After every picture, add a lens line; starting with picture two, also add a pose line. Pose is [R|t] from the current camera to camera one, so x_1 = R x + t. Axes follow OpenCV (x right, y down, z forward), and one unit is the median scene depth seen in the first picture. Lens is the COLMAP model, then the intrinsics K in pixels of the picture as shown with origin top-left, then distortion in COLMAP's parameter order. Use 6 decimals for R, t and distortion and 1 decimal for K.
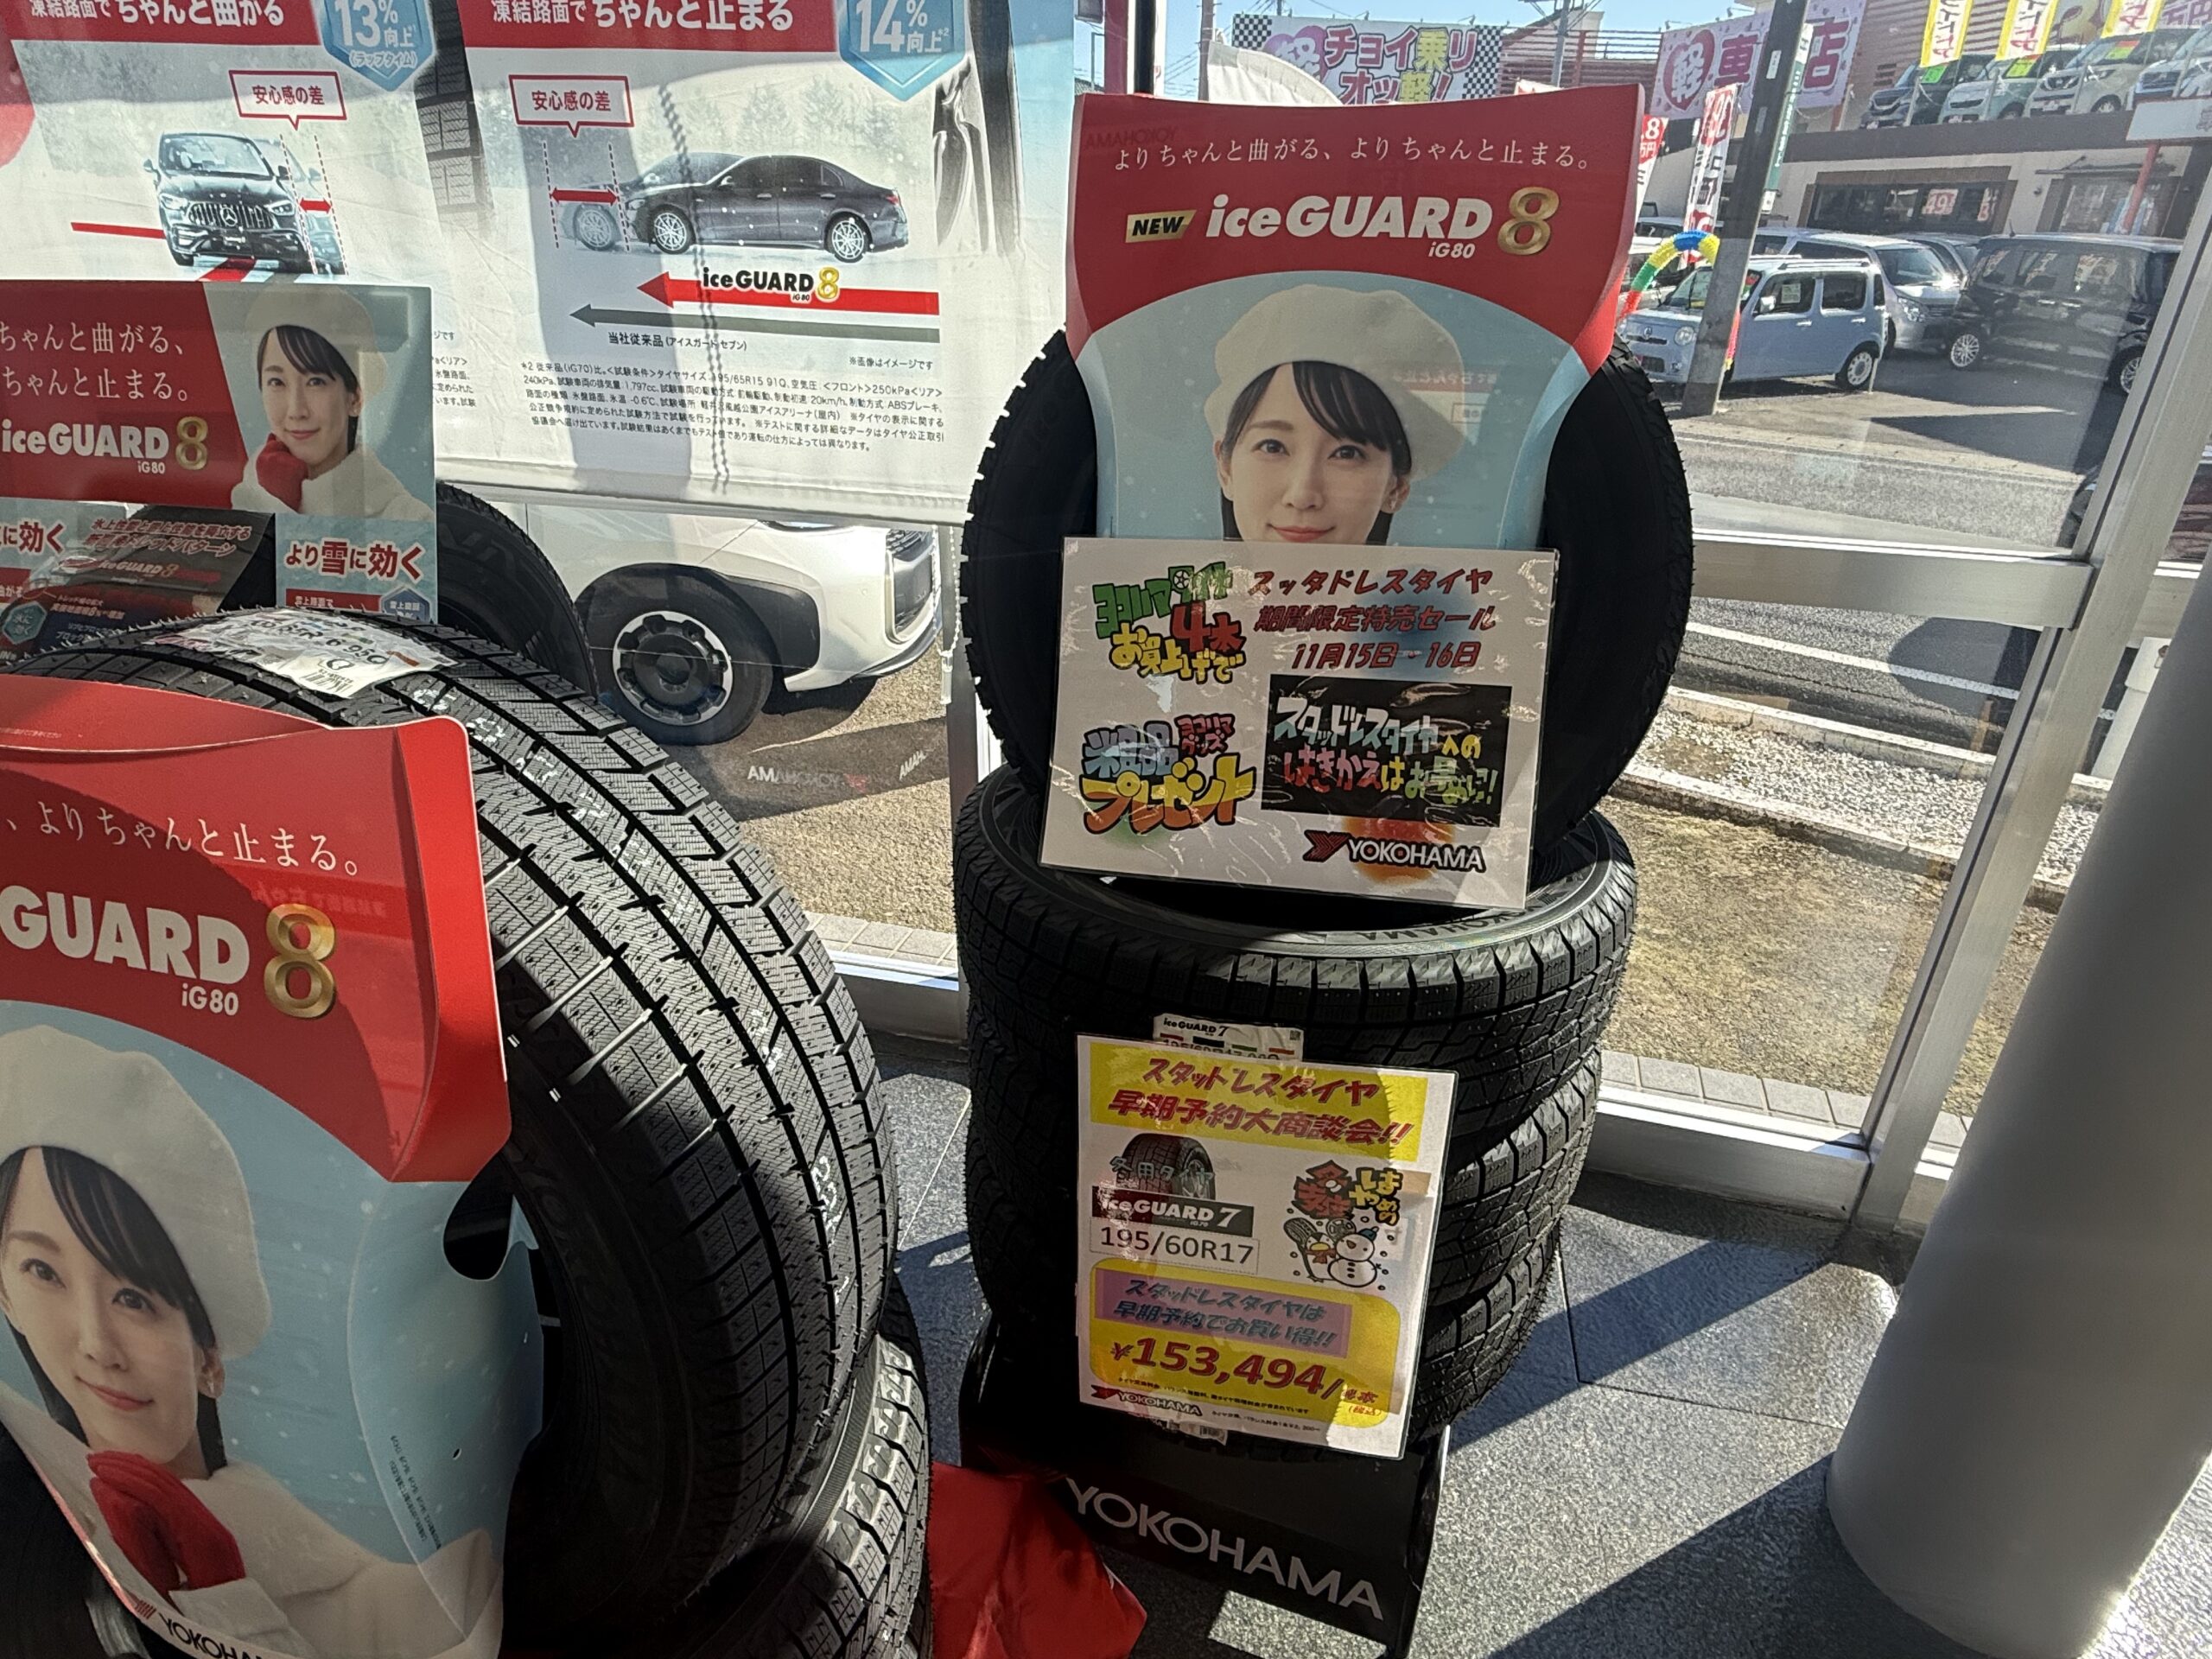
lens RADIAL K [[1241.3, 0, 1106.0], [0, 1241.3, 829.5], [0, 0, 1]] dist [0.000938, -0.000536]
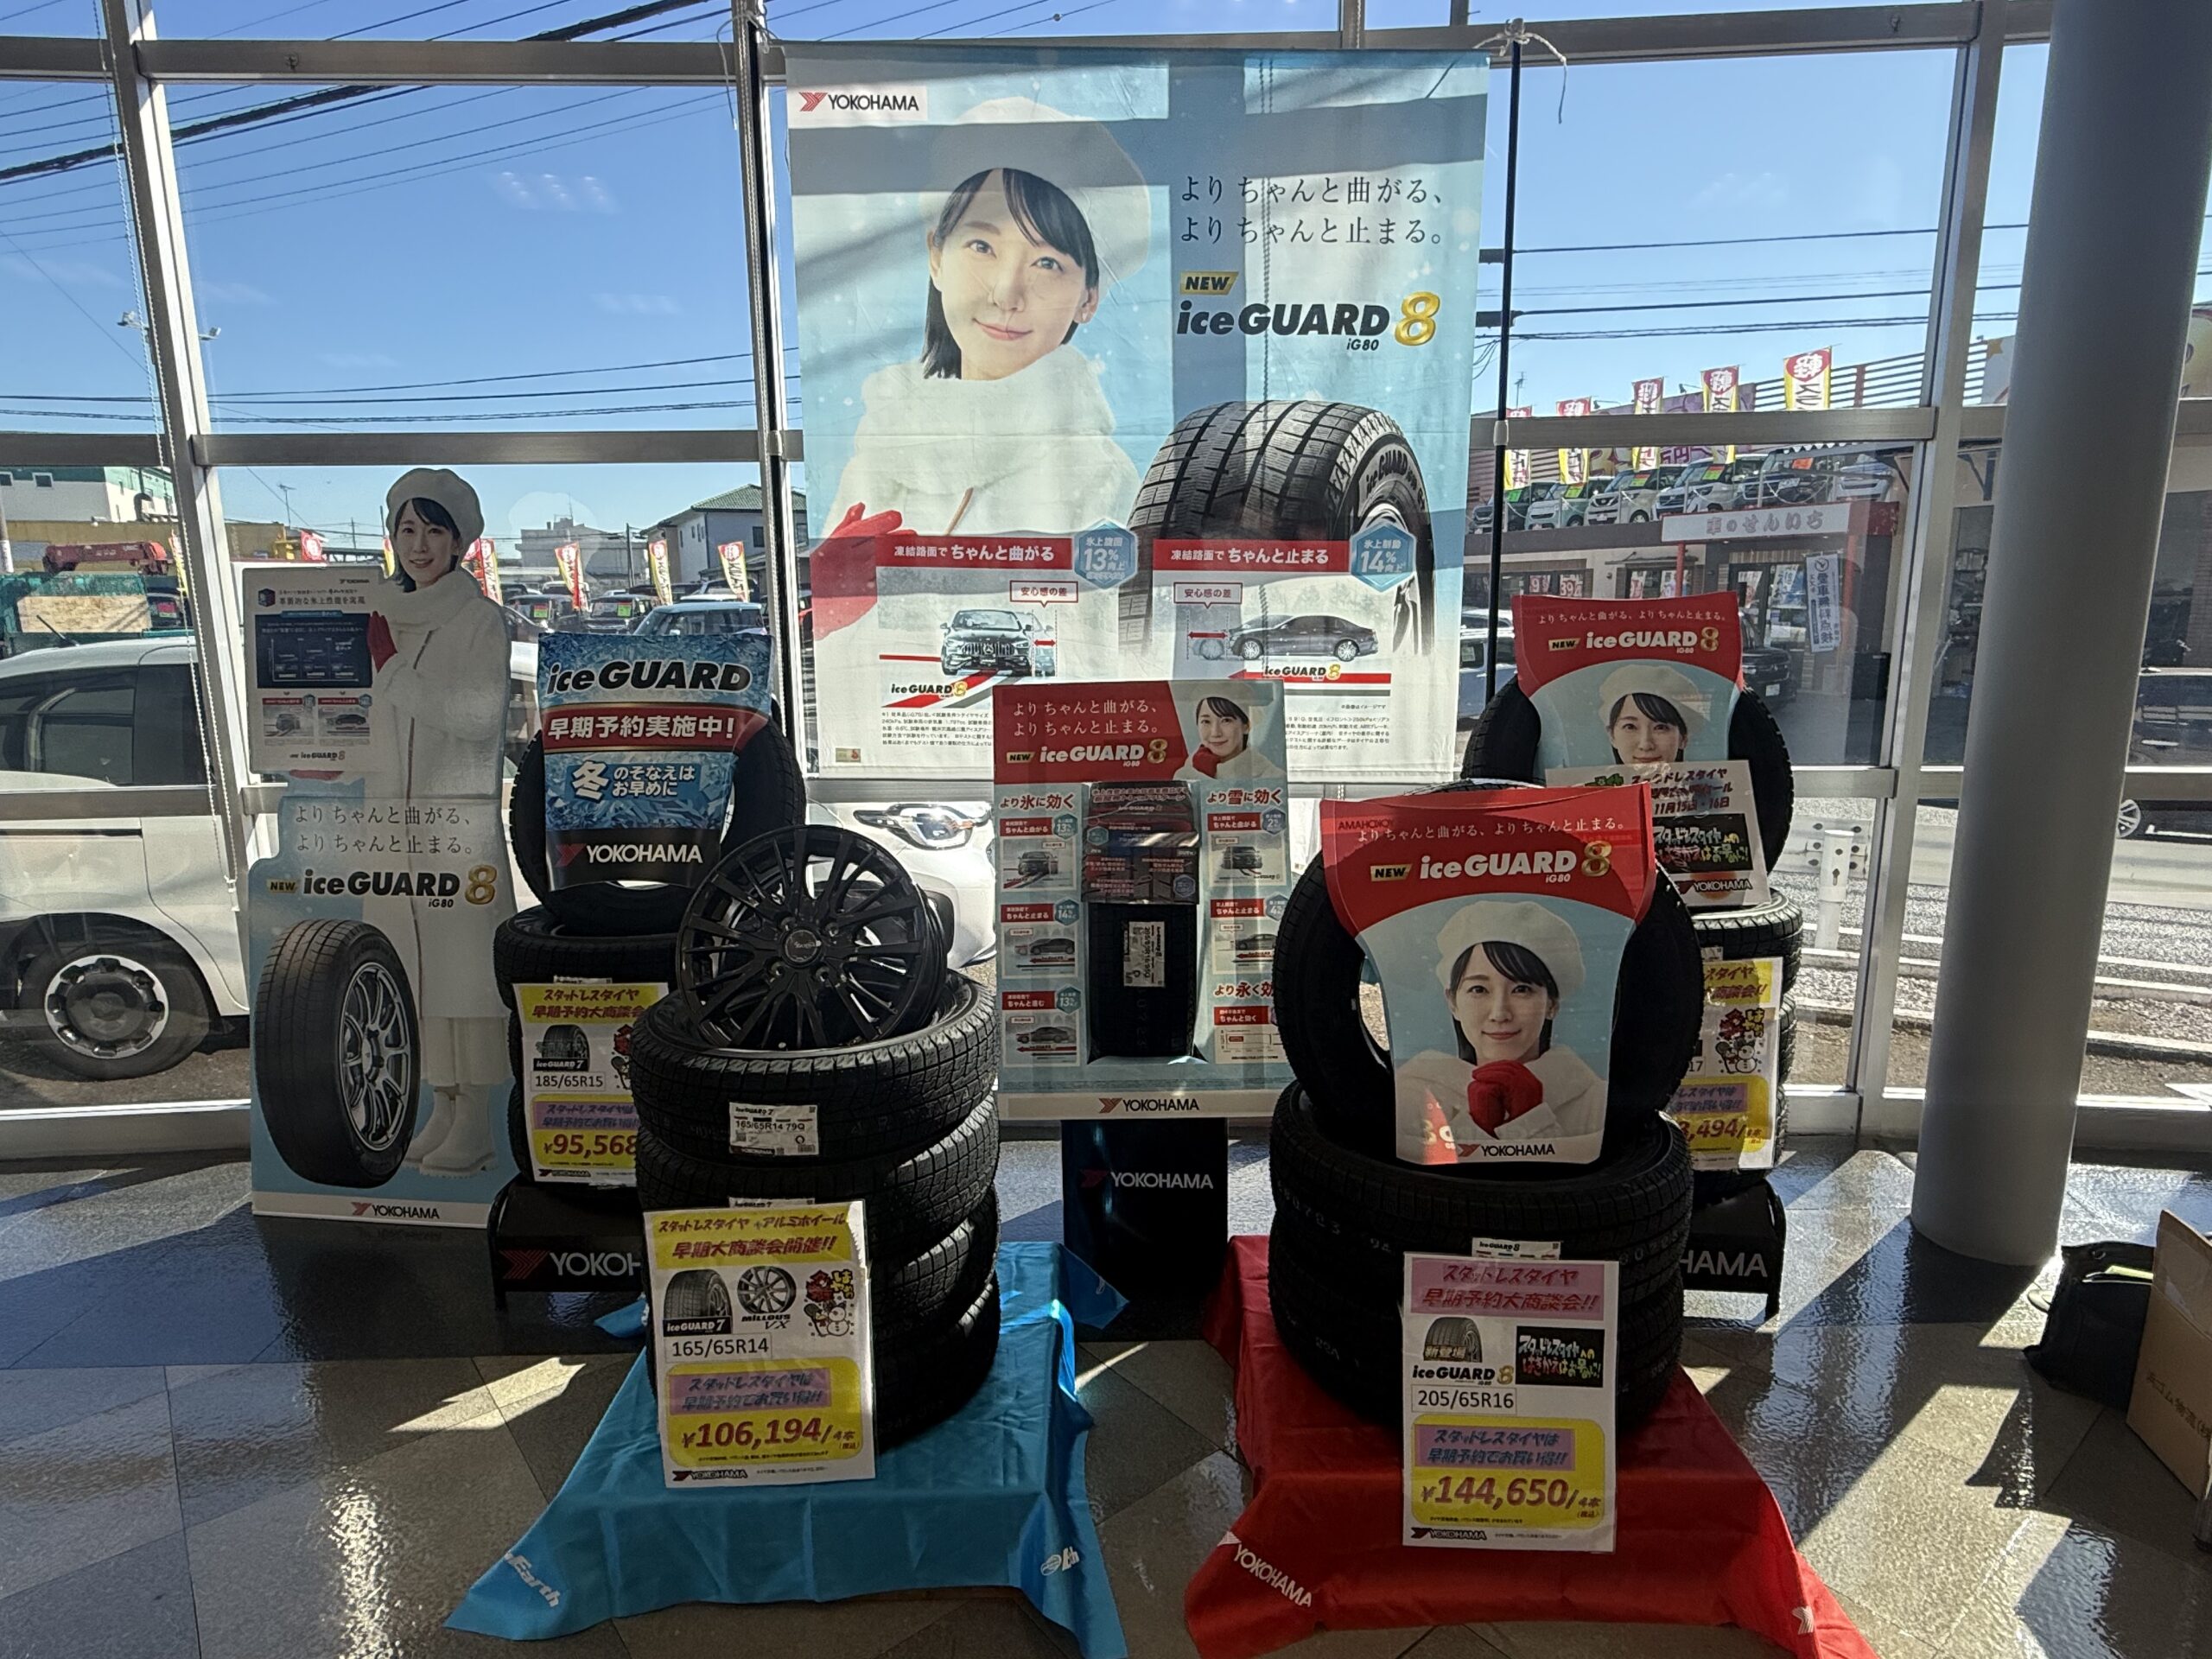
lens RADIAL K [[1241.3, 0, 1106.0], [0, 1241.3, 829.5], [0, 0, 1]] dist [0.000938, -0.000536]
pose [[0.973274, -0.063513, 0.220690, -1.071956], [0.121783, 0.957484, -0.261521, 0.299433], [-0.194697, 0.281408, 0.939629, -0.777820]]
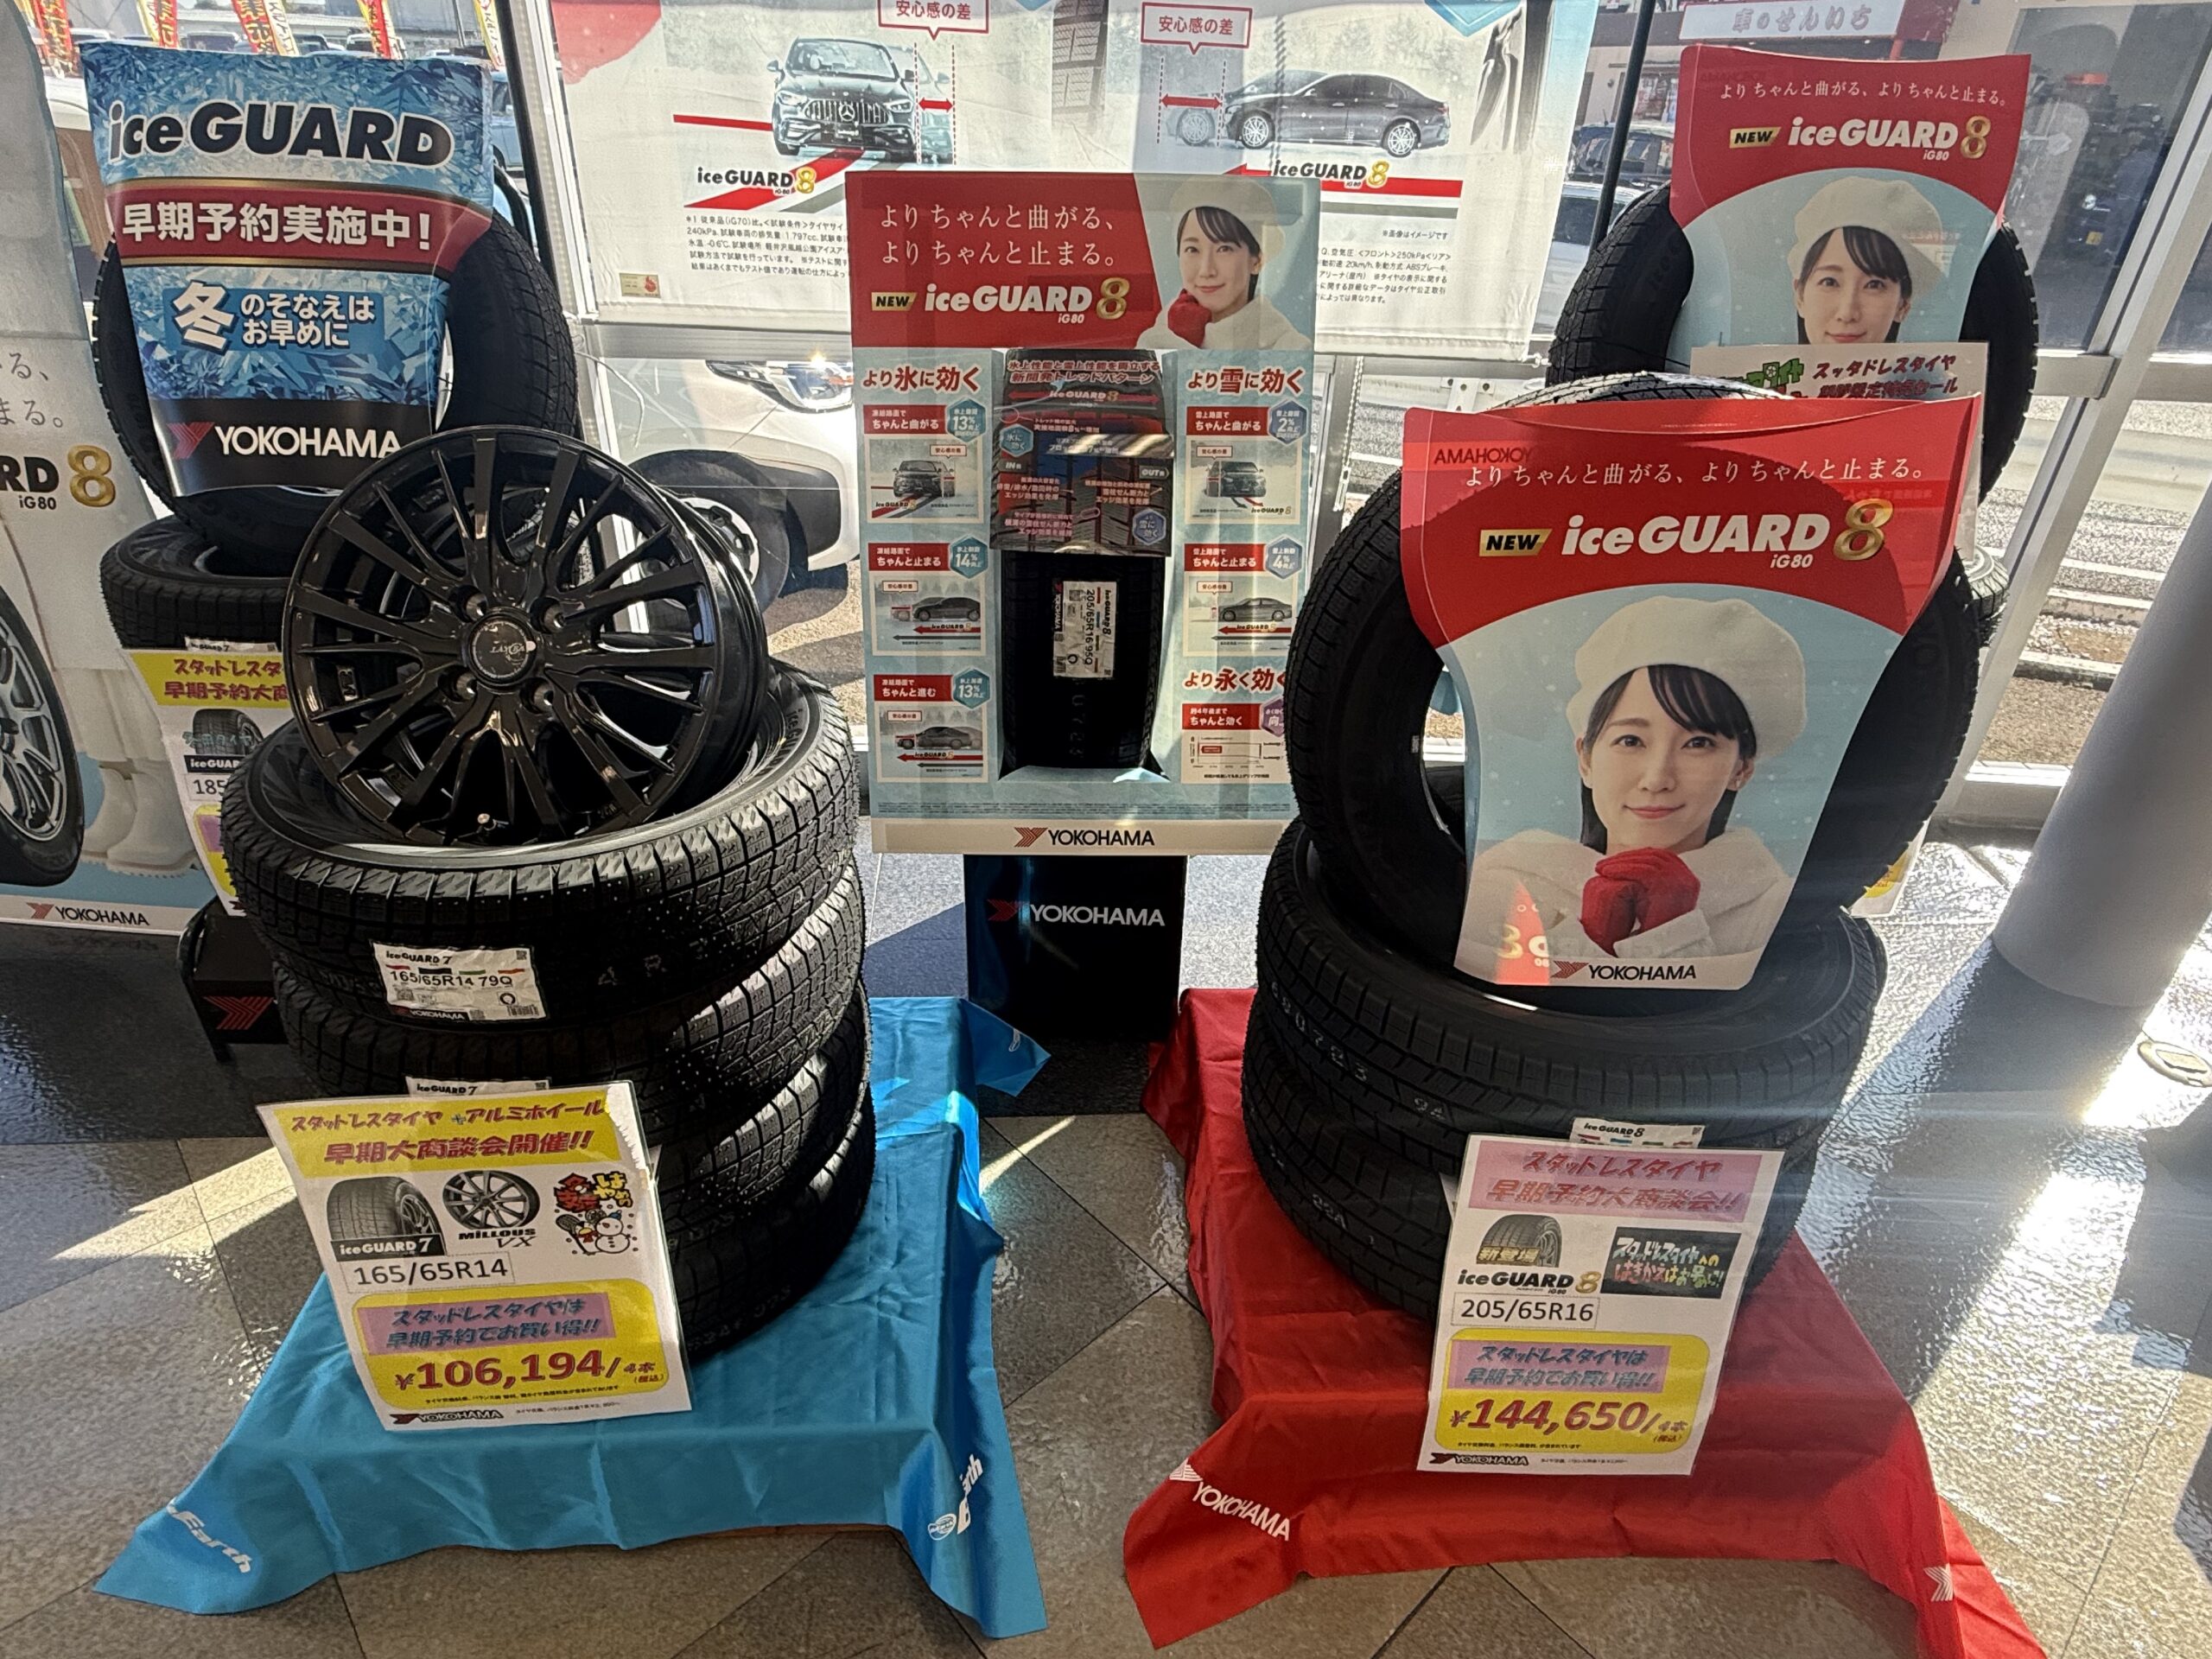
lens RADIAL K [[1236.8, 0, 1090.6], [0, 1236.8, 825.3], [0, 0, 1]] dist [0.001656, -0.000438]
pose [[0.962545, -0.124543, 0.240823, -0.948842], [0.105780, 0.990365, 0.089379, 0.106309], [-0.249634, -0.060557, 0.966445, -0.259380]]
